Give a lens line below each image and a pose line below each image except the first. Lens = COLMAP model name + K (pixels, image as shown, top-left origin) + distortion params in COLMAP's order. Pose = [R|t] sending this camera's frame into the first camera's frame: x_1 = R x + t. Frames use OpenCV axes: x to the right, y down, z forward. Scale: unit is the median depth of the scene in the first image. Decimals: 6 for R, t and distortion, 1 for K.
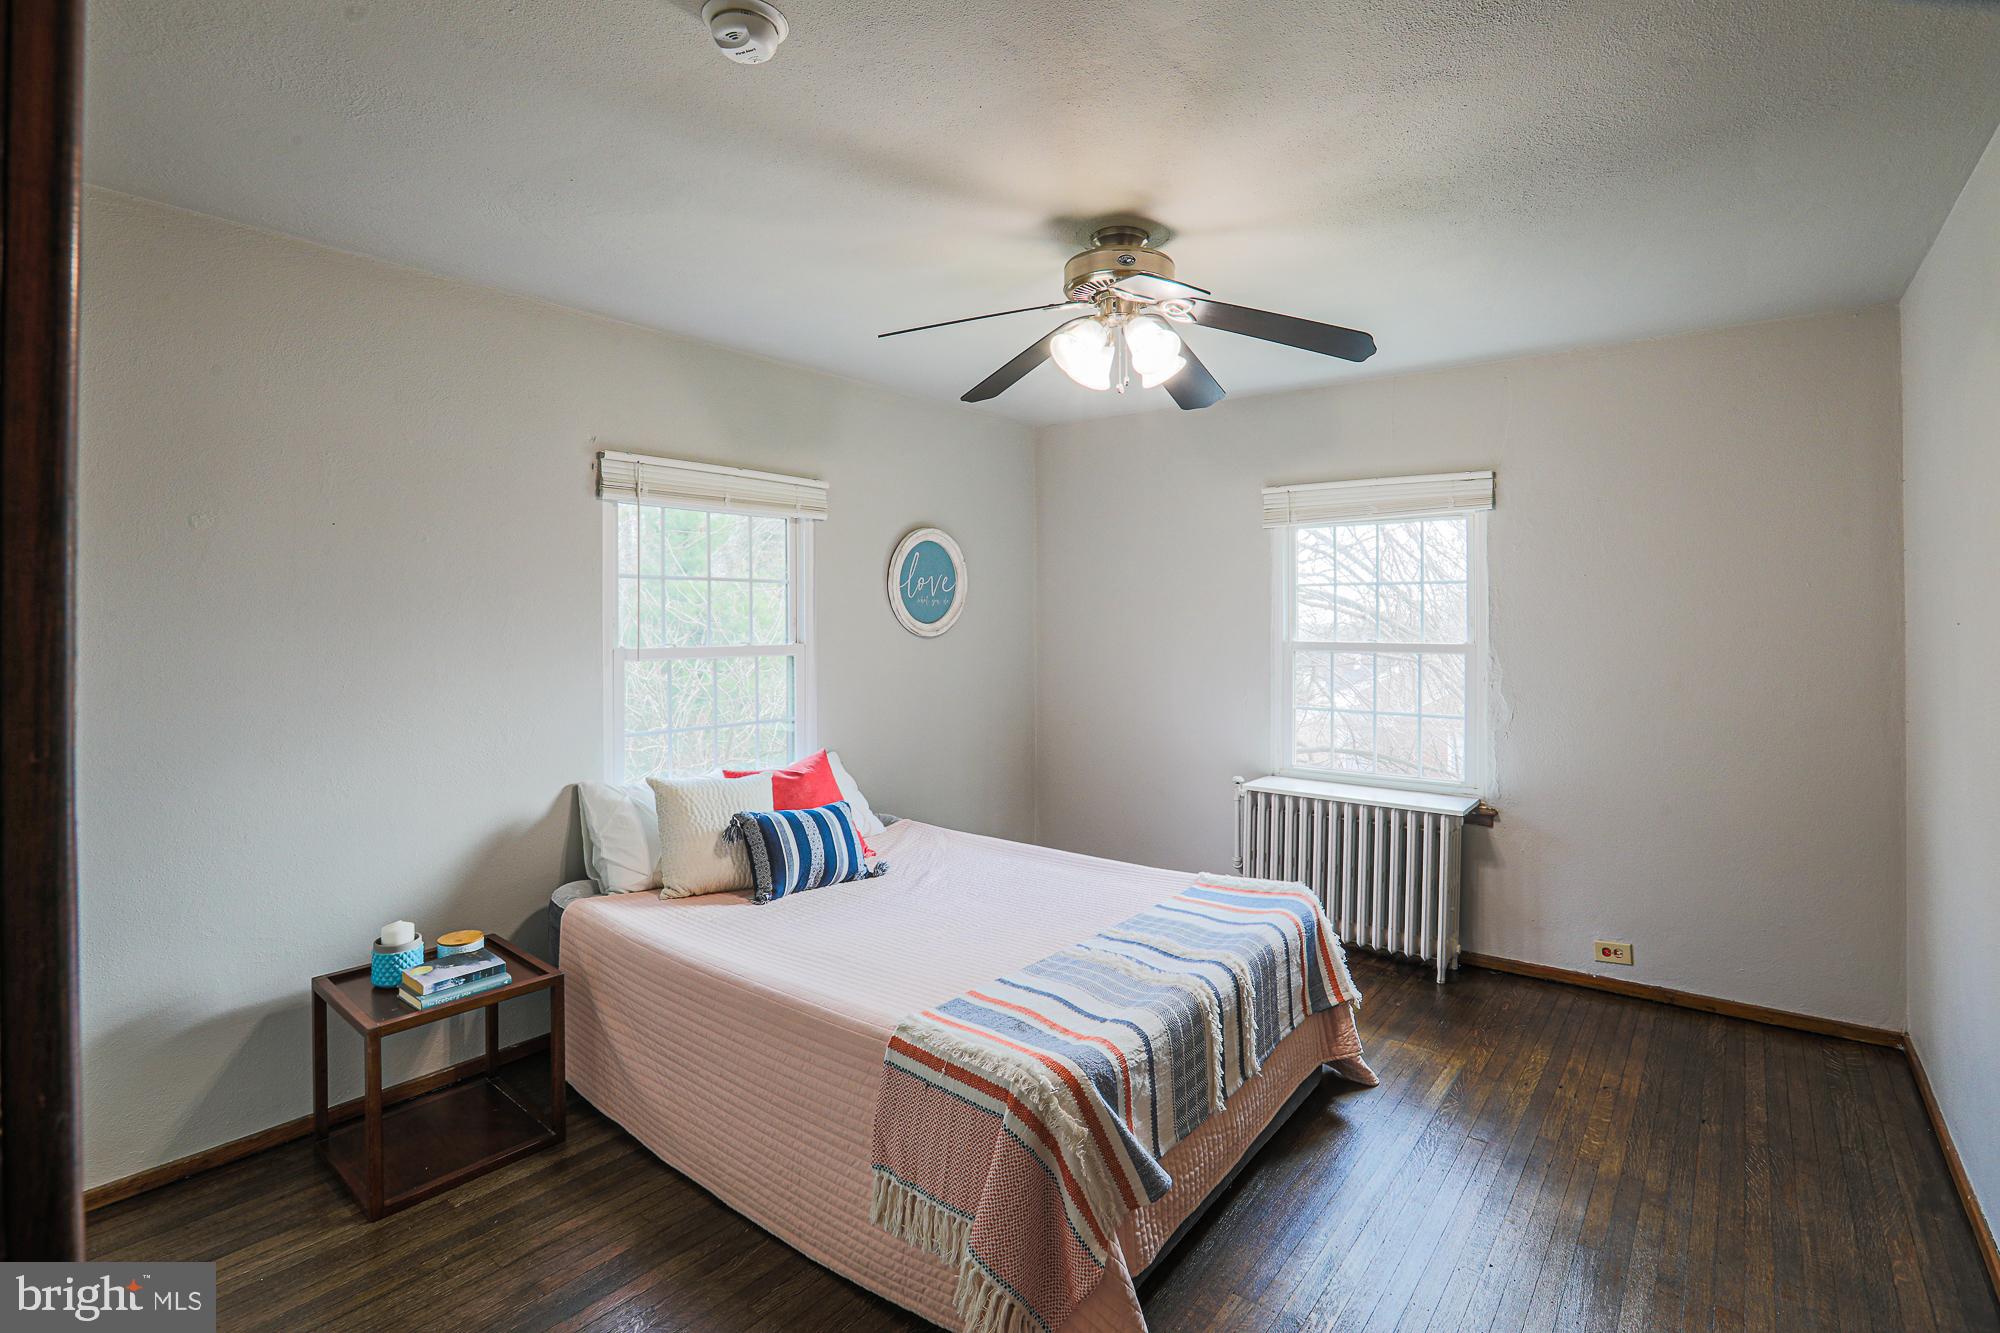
lens RADIAL K [[952.1, 0, 1015.6], [0, 952.1, 652.7], [0, 0, 1]] dist [-0.051823, 0.017906]
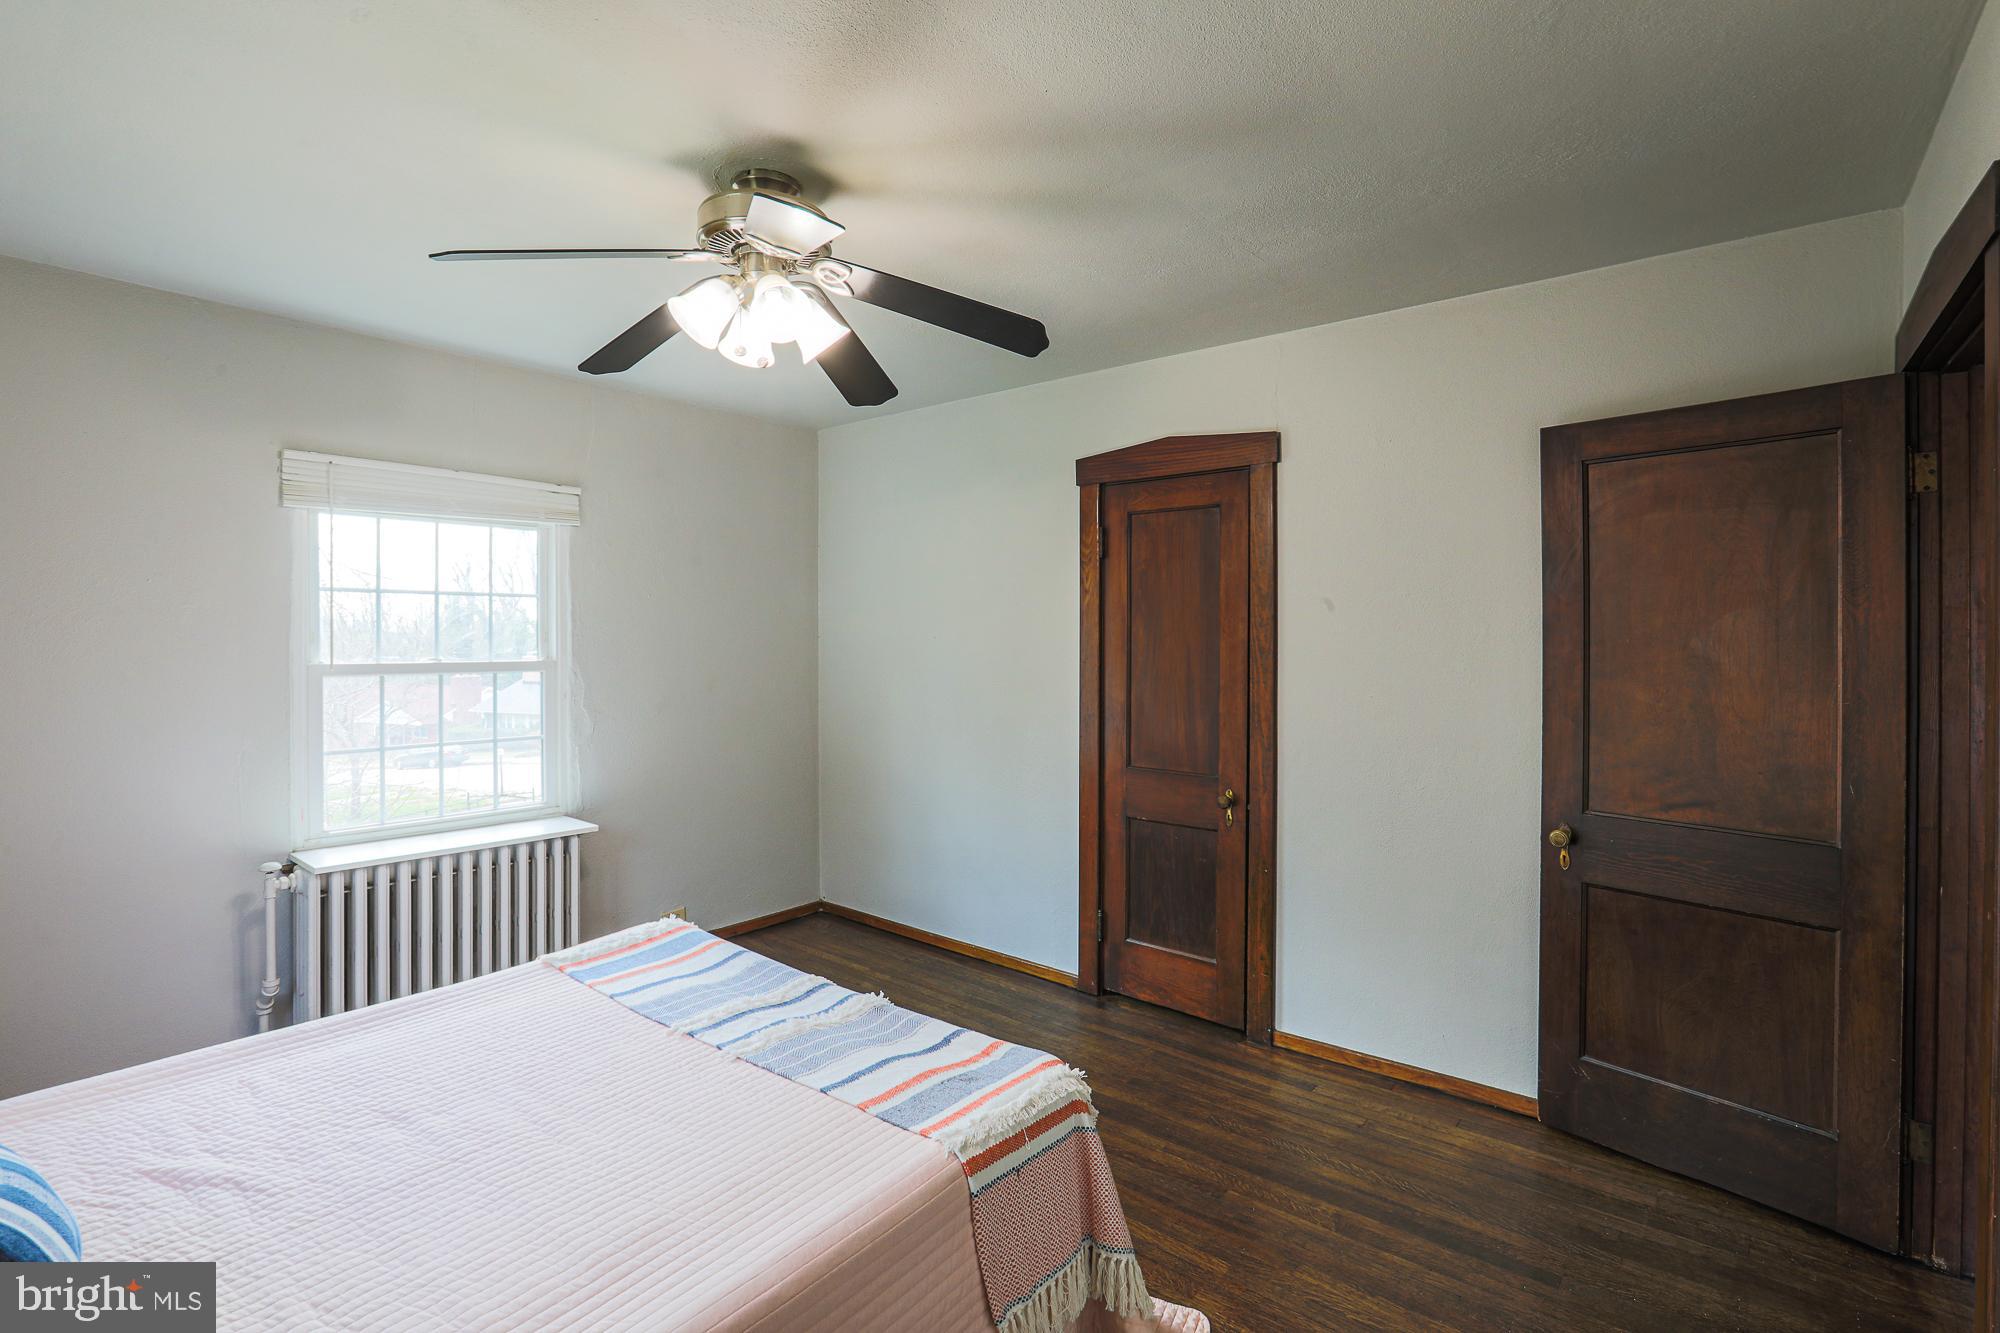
lens RADIAL K [[952.1, 0, 1015.6], [0, 952.1, 652.7], [0, 0, 1]] dist [-0.051823, 0.017906]
pose [[-0.013070, -0.014515, 0.999809, -0.708053], [0.035152, 0.999270, 0.014967, -0.020012], [-0.999297, 0.035341, -0.012550, 0.749211]]
